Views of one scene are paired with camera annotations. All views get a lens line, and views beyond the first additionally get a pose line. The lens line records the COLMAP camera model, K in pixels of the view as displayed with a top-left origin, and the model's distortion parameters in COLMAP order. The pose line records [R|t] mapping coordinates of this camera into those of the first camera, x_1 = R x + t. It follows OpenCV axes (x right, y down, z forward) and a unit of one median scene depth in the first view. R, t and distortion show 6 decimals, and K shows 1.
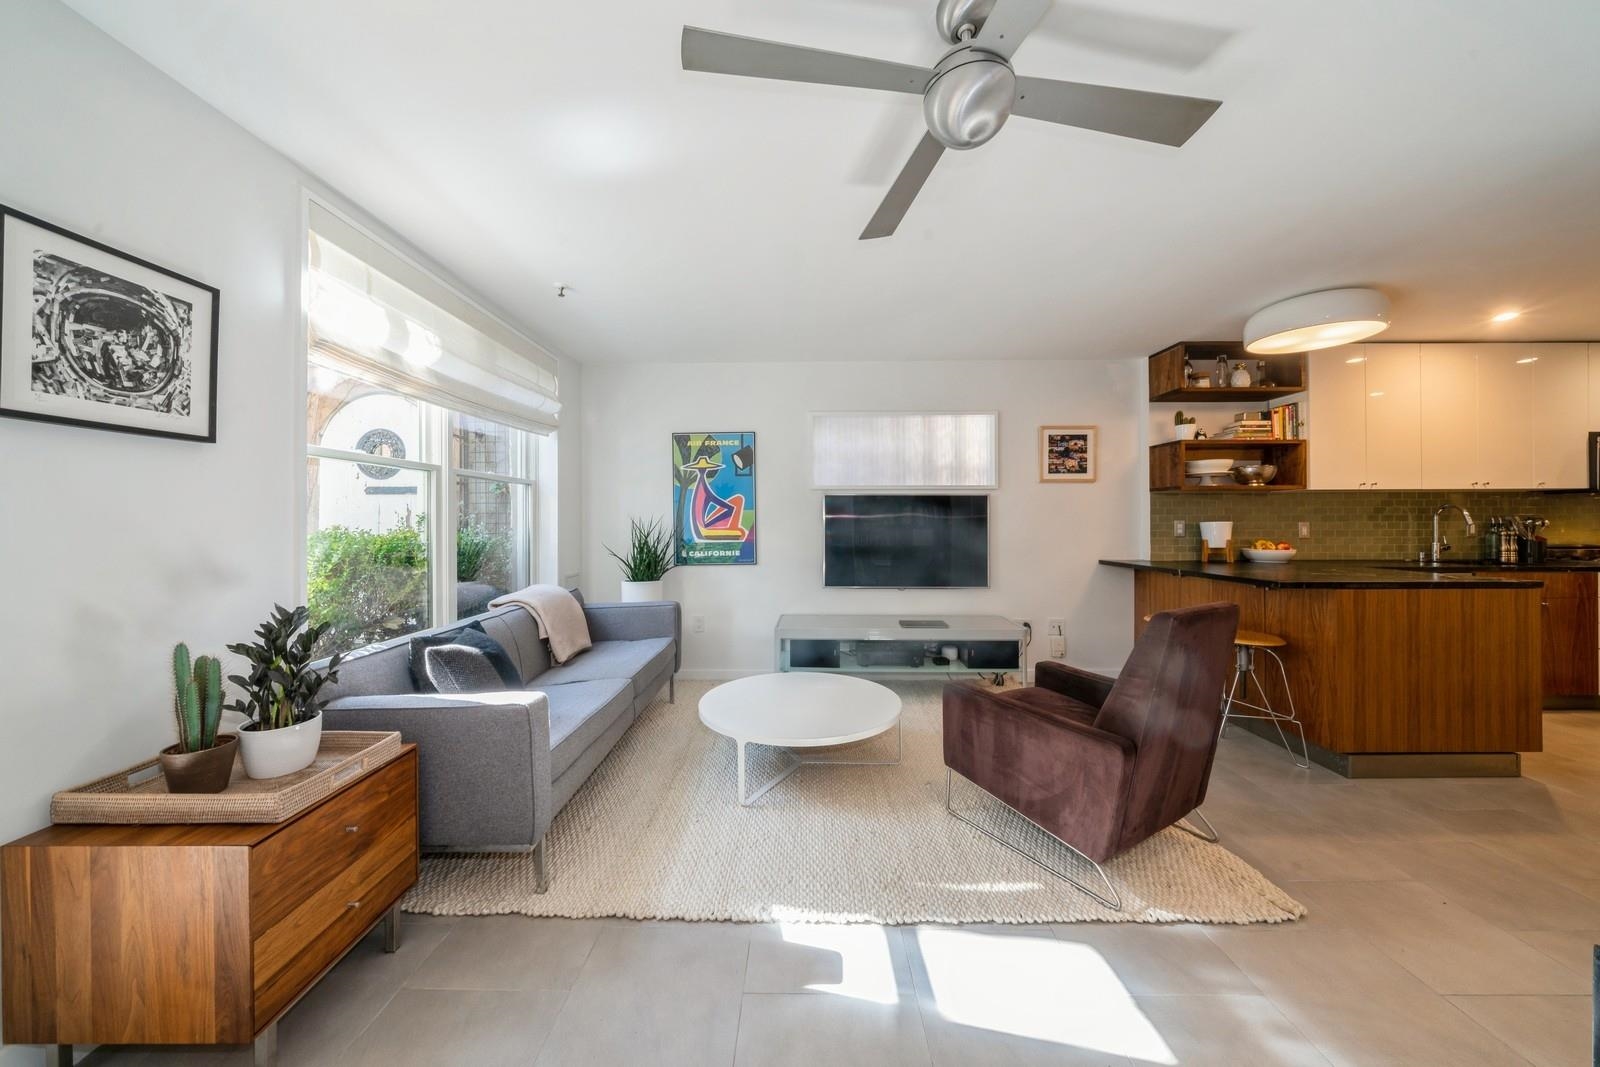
lens RADIAL K [[542.1, 0, 788.1], [0, 542.1, 528.9], [0, 0, 1]] dist [-0.009680, -0.000787]
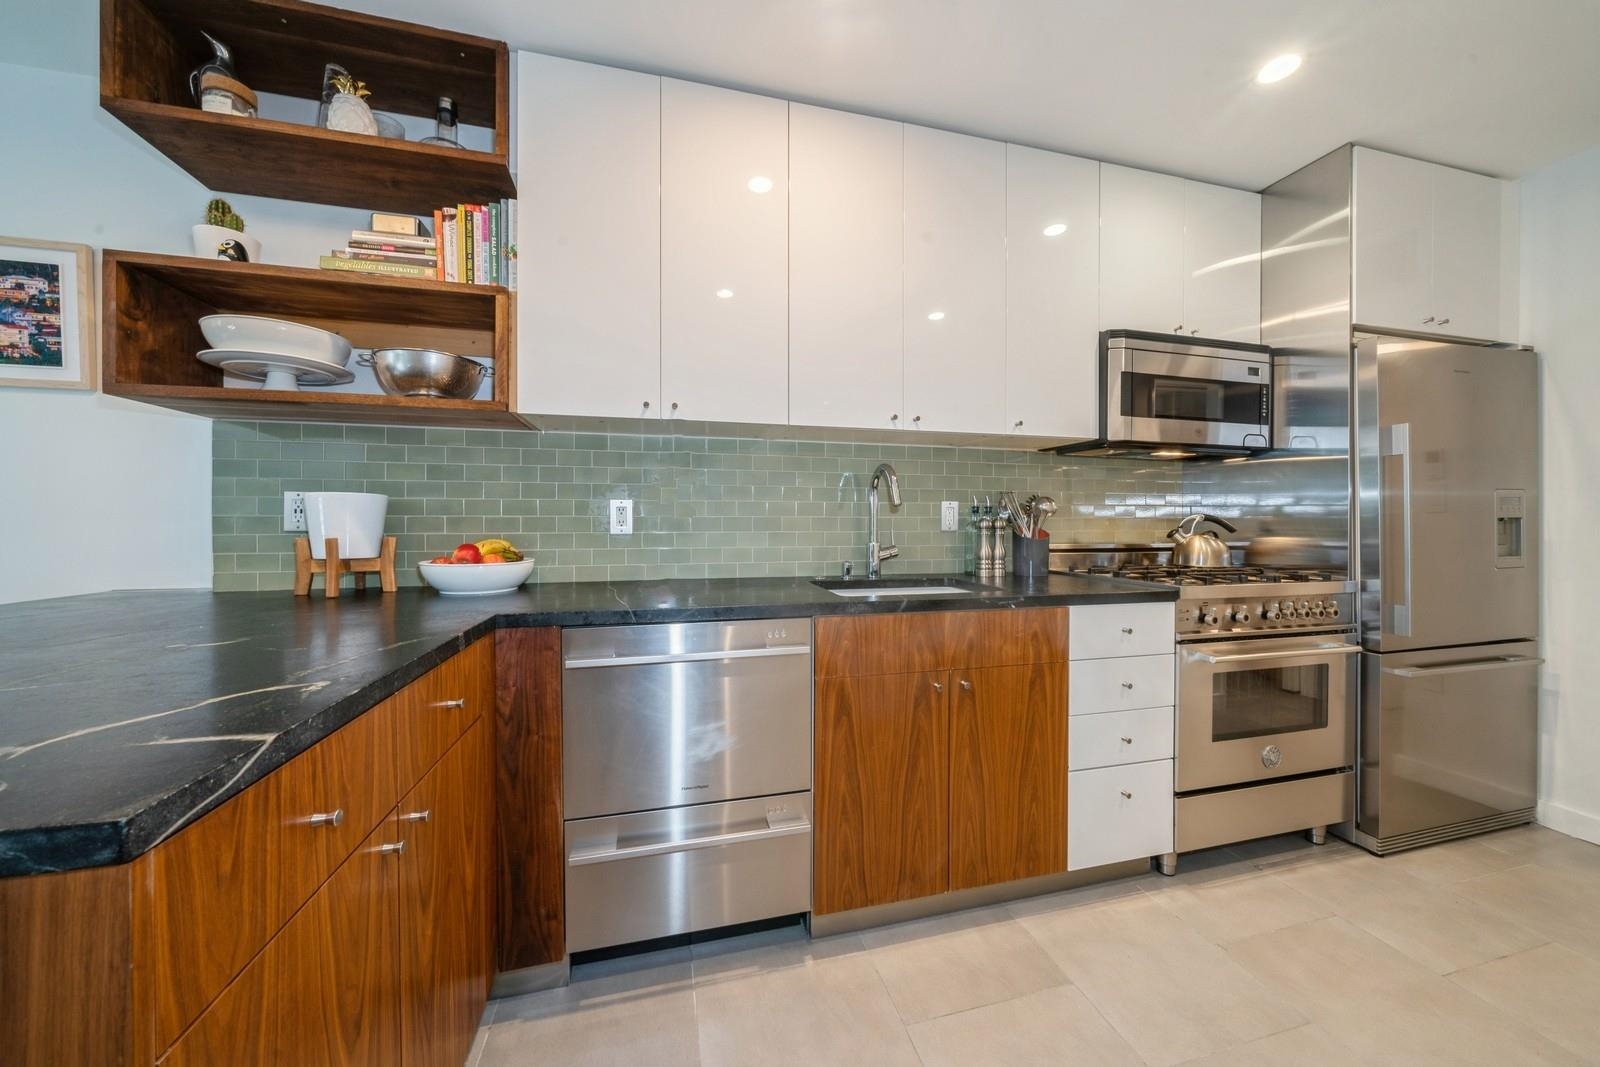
lens RADIAL K [[542.1, 0, 799.2], [0, 542.1, 532.9], [0, 0, 1]] dist [-0.009680, -0.000787]
pose [[0.960731, -0.001183, 0.277478, 2.665473], [0.002408, 0.999989, -0.004075, 0.049132], [-0.277470, 0.004584, 0.960723, 1.391891]]
